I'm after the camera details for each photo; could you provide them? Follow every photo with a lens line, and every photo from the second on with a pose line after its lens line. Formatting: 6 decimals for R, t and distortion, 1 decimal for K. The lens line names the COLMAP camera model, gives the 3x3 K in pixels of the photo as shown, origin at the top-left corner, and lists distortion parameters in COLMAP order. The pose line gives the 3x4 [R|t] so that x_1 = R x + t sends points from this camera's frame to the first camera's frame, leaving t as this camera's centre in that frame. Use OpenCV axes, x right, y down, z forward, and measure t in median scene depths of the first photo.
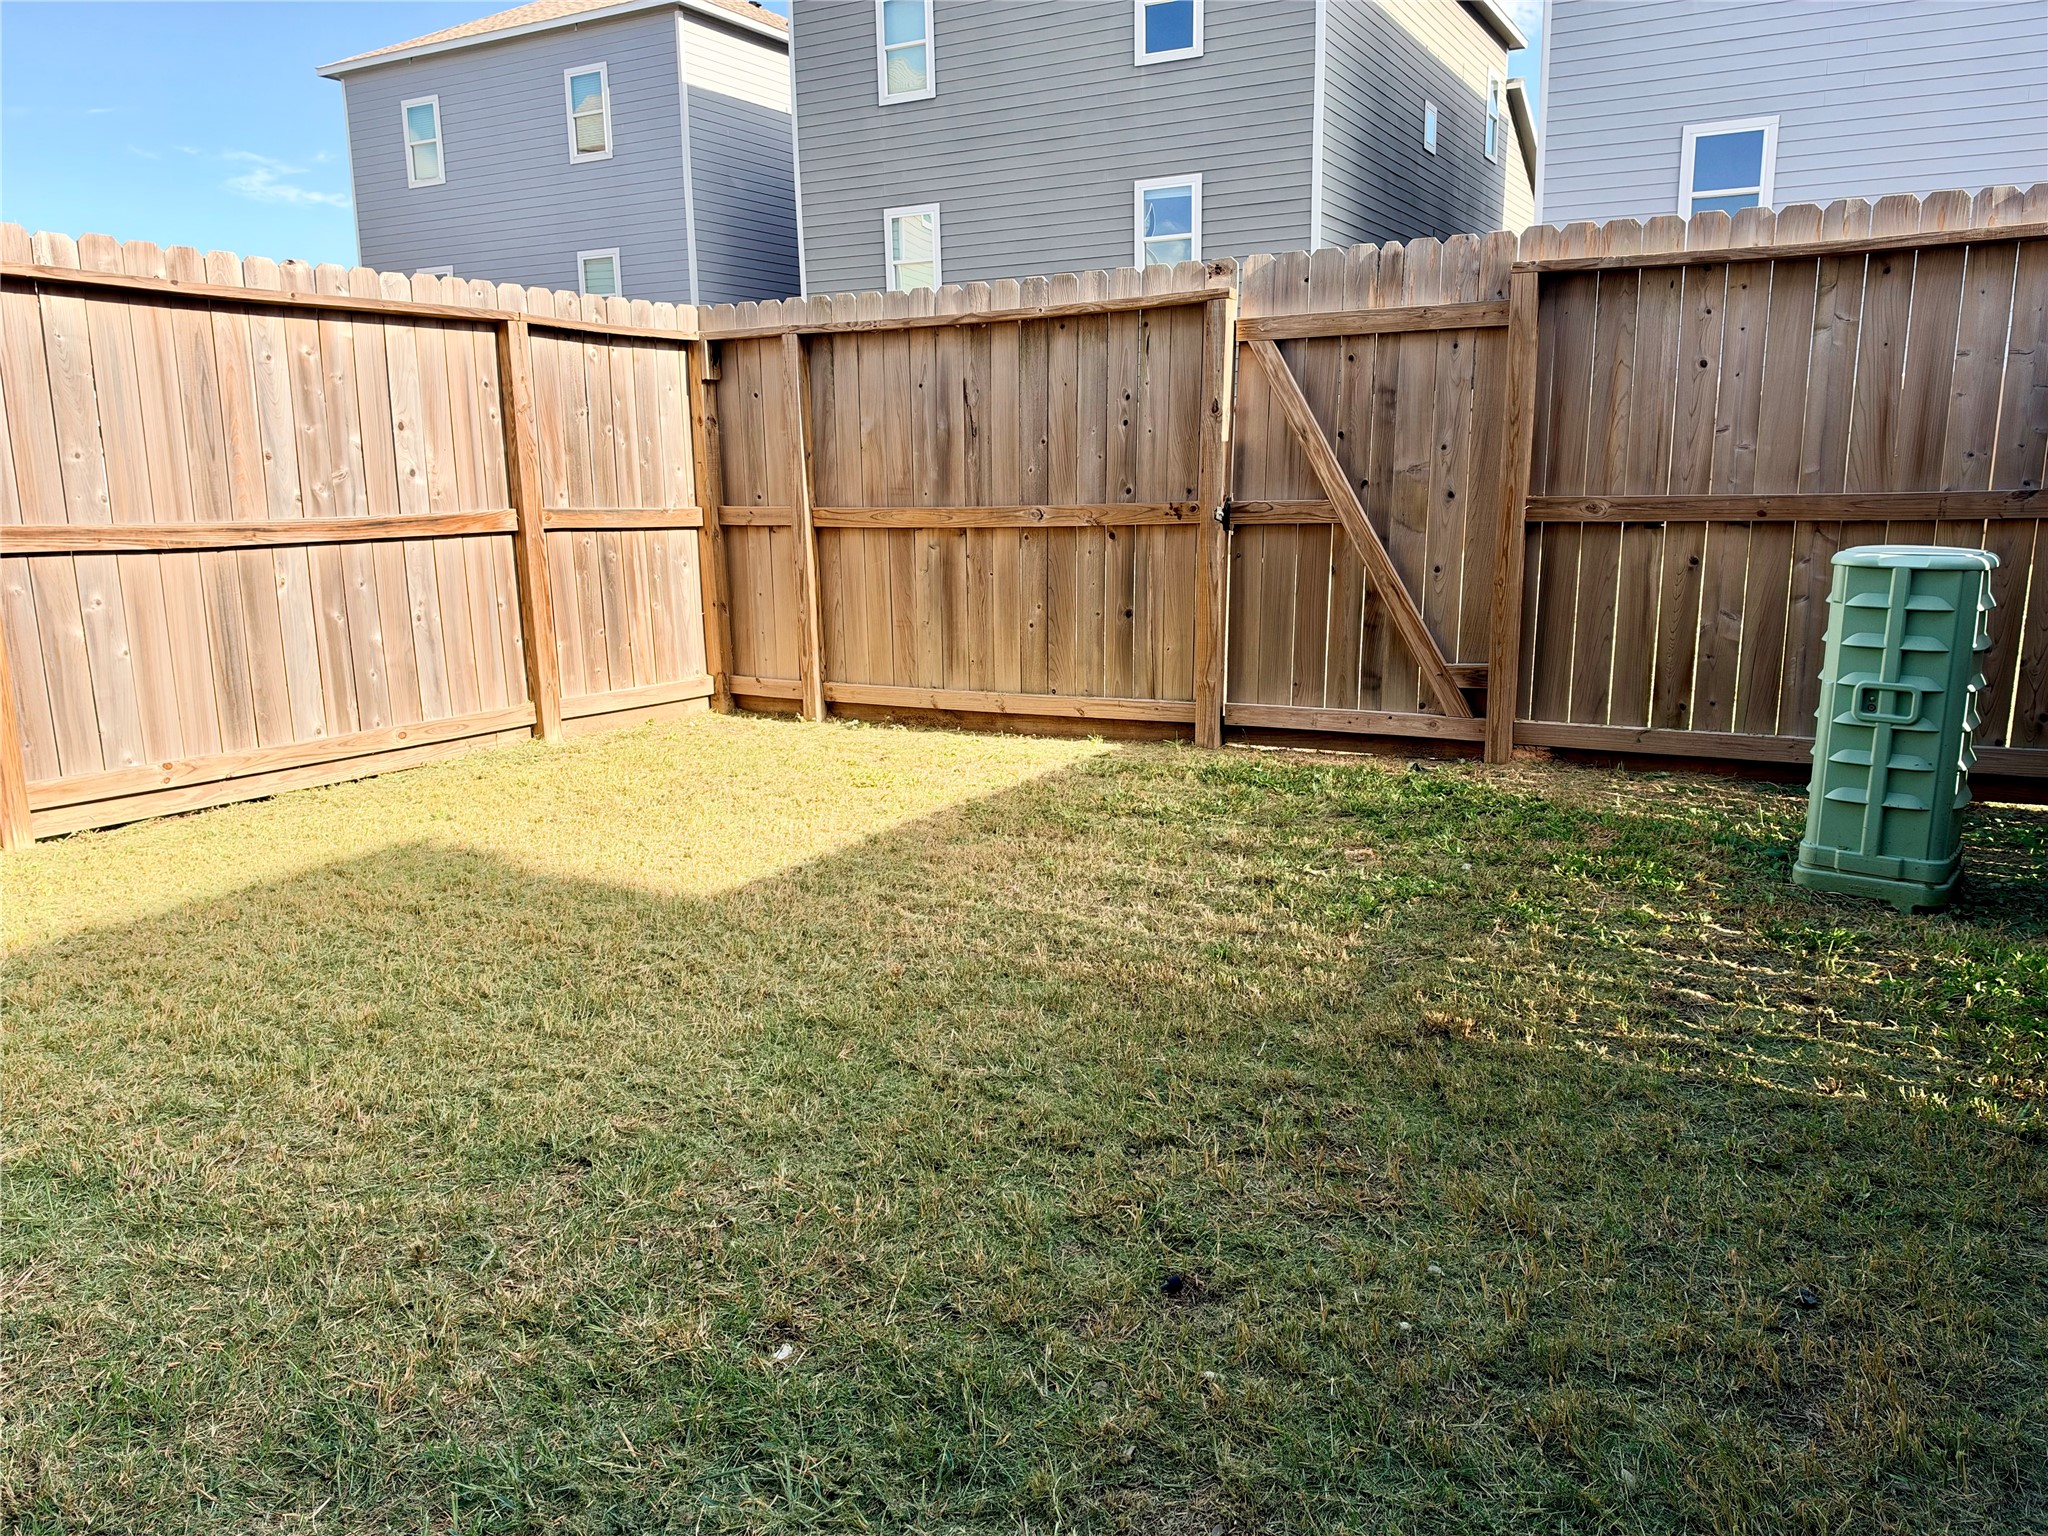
lens RADIAL K [[1478.0, 0, 1024.0], [0, 1478.0, 768.0], [0, 0, 1]] dist [0.135041, -0.217570]
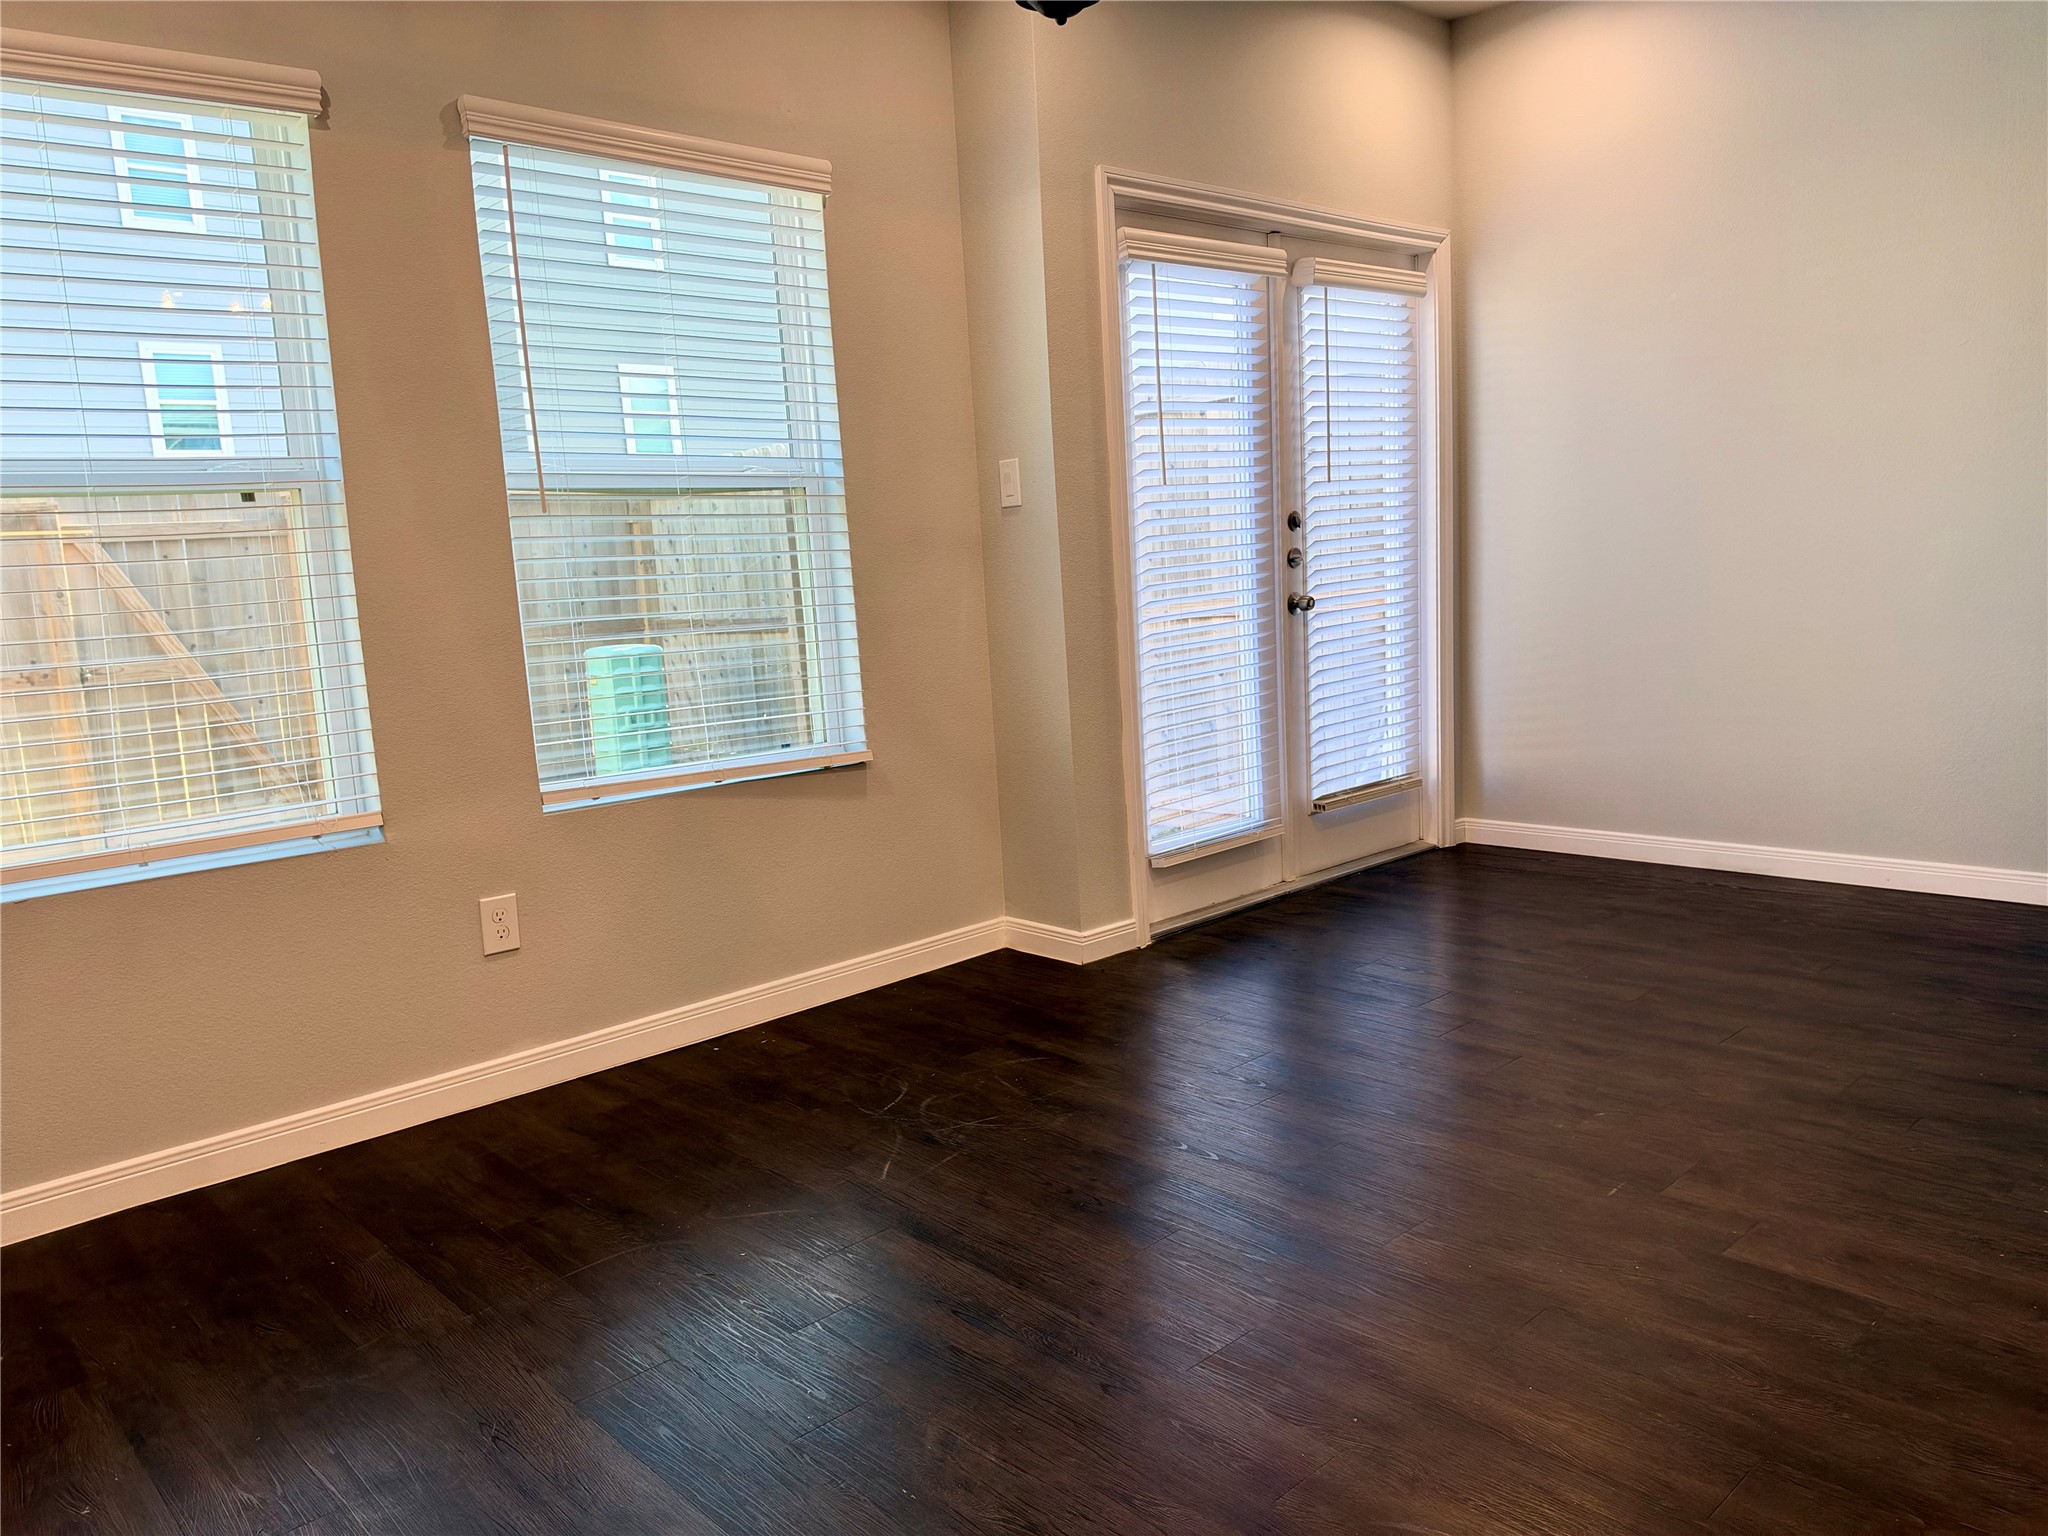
lens RADIAL K [[1478.0, 0, 1024.0], [0, 1478.0, 768.0], [0, 0, 1]] dist [0.135041, -0.217570]
pose [[0.334651, -0.130749, 0.933227, -0.801173], [0.252901, 0.966458, 0.044715, 0.044686], [-0.907772, 0.221050, 0.356493, -0.142138]]
